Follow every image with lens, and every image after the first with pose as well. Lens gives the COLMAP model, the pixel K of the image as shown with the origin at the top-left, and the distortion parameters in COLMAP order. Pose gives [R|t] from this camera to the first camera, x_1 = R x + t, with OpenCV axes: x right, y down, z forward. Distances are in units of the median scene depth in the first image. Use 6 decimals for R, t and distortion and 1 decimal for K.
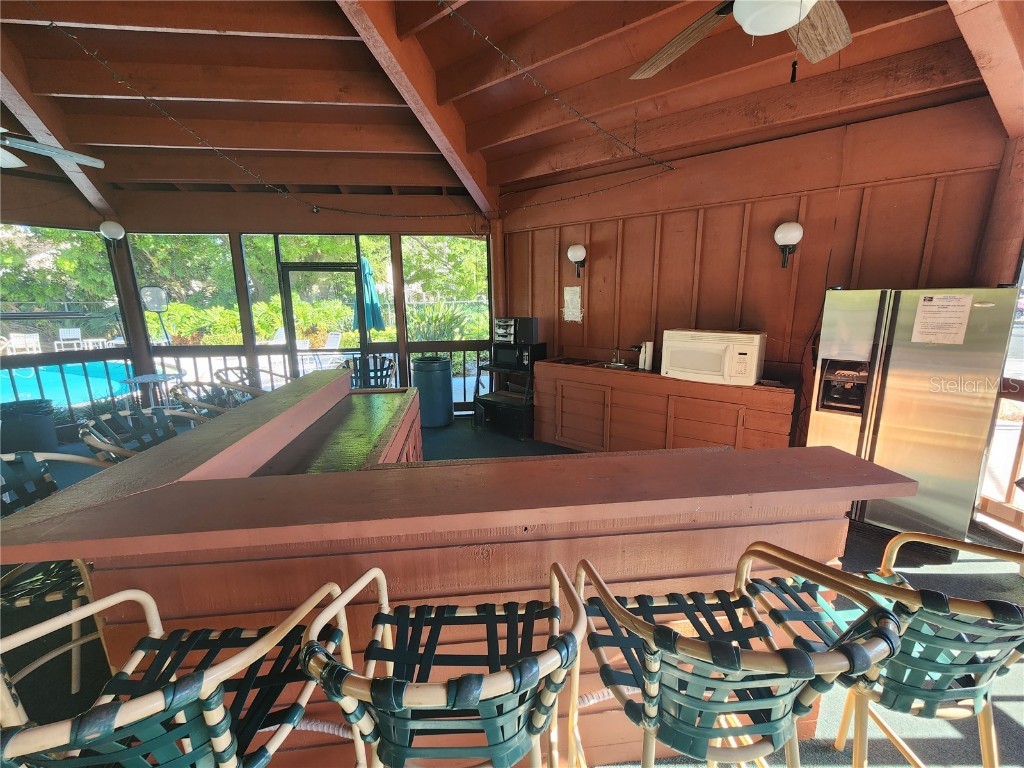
lens RADIAL K [[419.4, 0, 512.0], [0, 419.4, 384.0], [0, 0, 1]] dist [-0.002254, 0.000620]
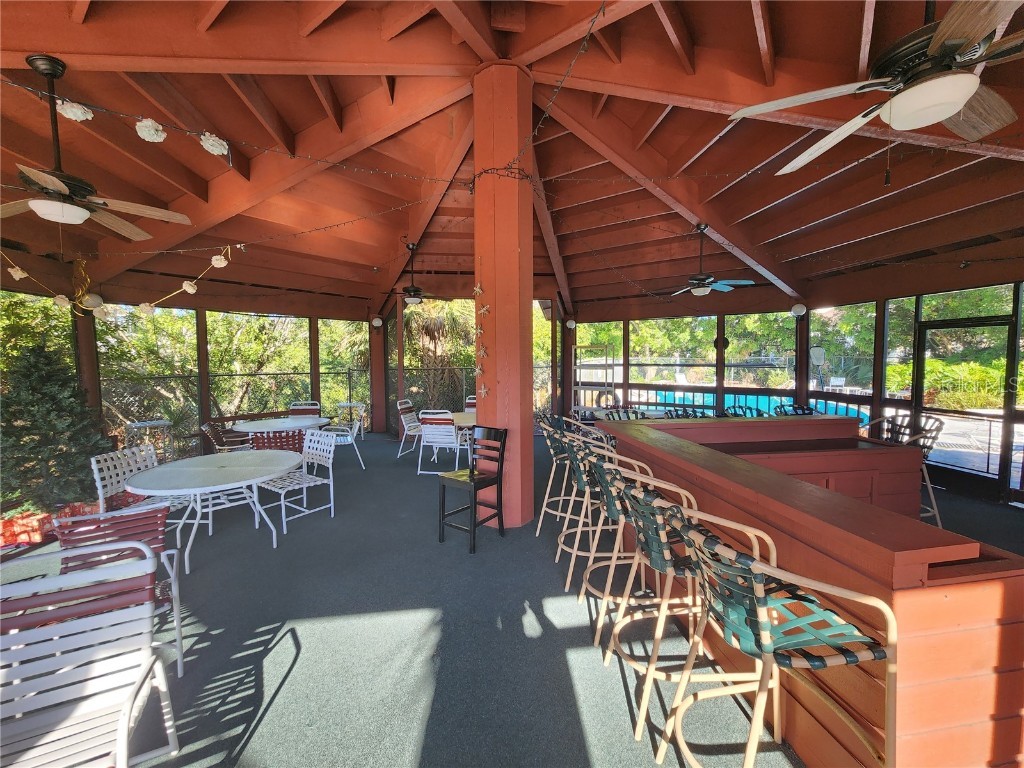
lens RADIAL K [[419.4, 0, 512.0], [0, 419.4, 384.0], [0, 0, 1]] dist [-0.002254, 0.000620]
pose [[0.034650, 0.071087, -0.996868, 0.457588], [-0.197969, 0.978190, 0.062874, -0.000592], [0.979596, 0.195171, 0.047967, -0.014510]]
